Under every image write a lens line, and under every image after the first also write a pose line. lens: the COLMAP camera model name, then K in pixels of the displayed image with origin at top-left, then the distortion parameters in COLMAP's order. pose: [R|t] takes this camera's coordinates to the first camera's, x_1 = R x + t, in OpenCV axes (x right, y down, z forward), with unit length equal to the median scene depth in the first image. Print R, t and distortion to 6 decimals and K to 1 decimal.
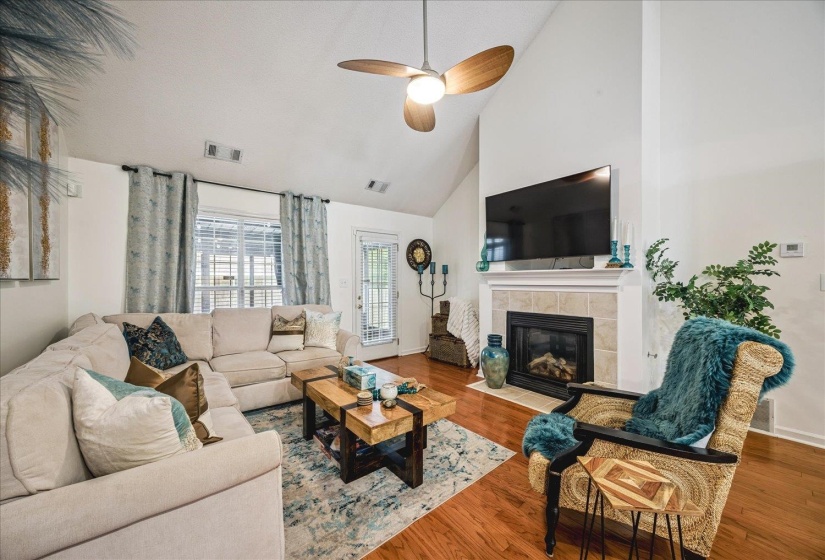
lens RADIAL K [[309.2, 0, 412.5], [0, 309.2, 280.0], [0, 0, 1]] dist [-0.002562, -0.000051]
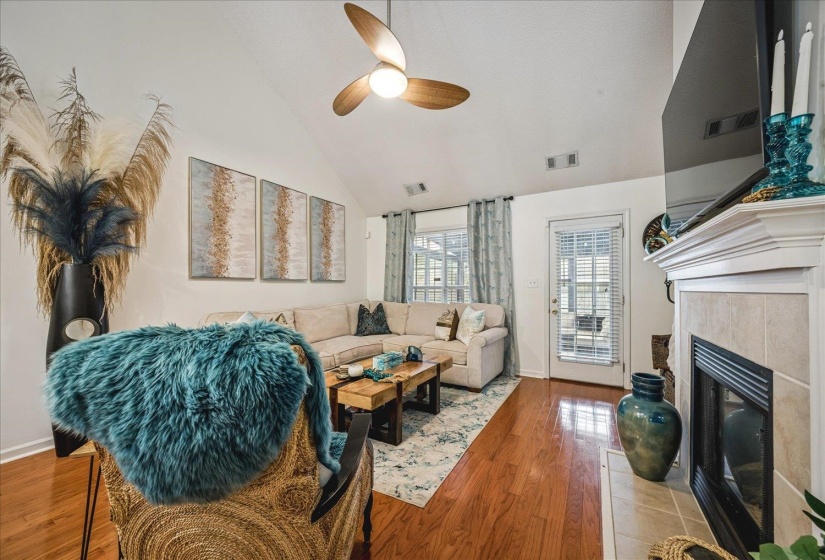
lens RADIAL K [[316.2, 0, 413.8], [0, 316.2, 285.1], [0, 0, 1]] dist [0.001532, 0.002295]
pose [[0.364318, -0.002787, -0.931271, 0.558385], [0.008253, 0.999966, 0.000236, 0.013760], [0.931238, -0.007772, 0.364328, 0.379265]]
